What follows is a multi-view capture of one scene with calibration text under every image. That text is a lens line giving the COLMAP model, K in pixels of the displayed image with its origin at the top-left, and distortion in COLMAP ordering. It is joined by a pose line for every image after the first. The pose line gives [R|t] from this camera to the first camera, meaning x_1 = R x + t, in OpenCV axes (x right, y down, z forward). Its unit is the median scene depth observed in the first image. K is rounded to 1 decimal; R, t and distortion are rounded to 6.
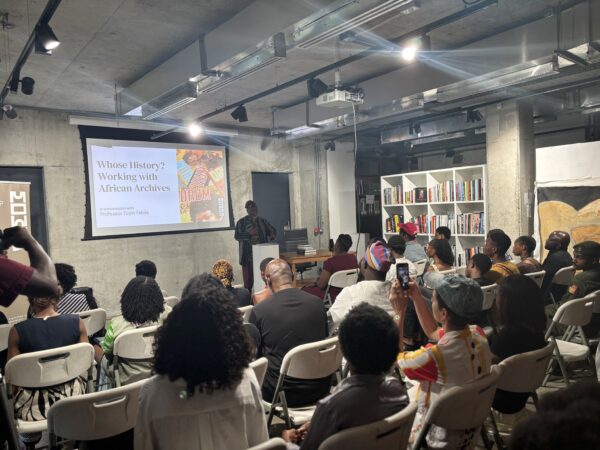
lens RADIAL K [[440.1, 0, 293.0], [0, 440.1, 224.2], [0, 0, 1]] dist [0.044541, -0.054351]
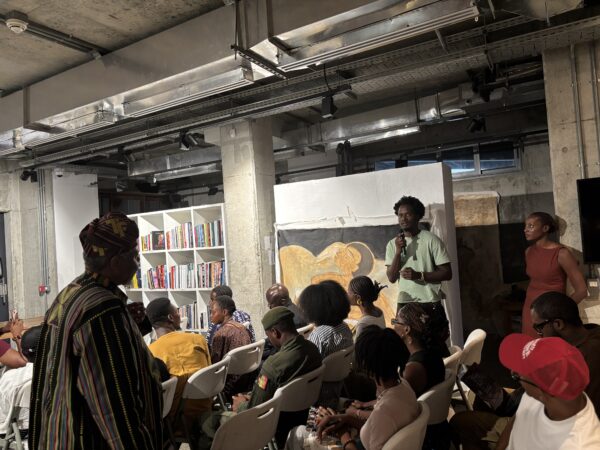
lens RADIAL K [[440.1, 0, 297.8], [0, 440.1, 229.0], [0, 0, 1]] dist [0.044541, -0.054351]
pose [[0.922037, -0.014700, 0.386824, 0.221576], [0.044307, 0.996719, -0.067734, -0.021882], [-0.384559, 0.079592, 0.919663, 0.173777]]
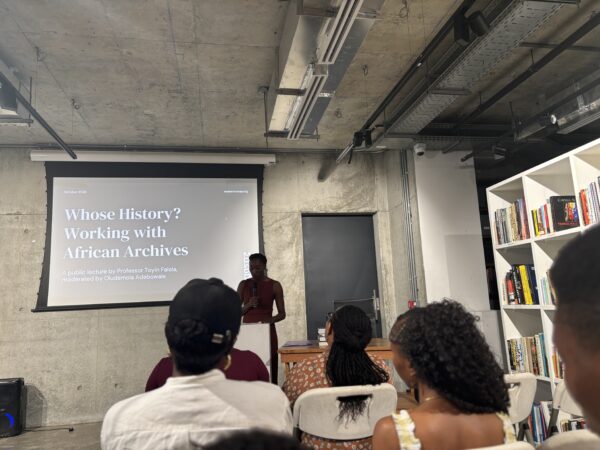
lens RADIAL K [[440.1, 0, 302.6], [0, 440.1, 226.4], [0, 0, 1]] dist [0.044541, -0.054351]
pose [[0.887844, -0.075797, -0.453858, 0.269807], [-0.007755, 0.983735, -0.179461, 0.026358], [0.460079, 0.162853, 0.872815, 0.543424]]
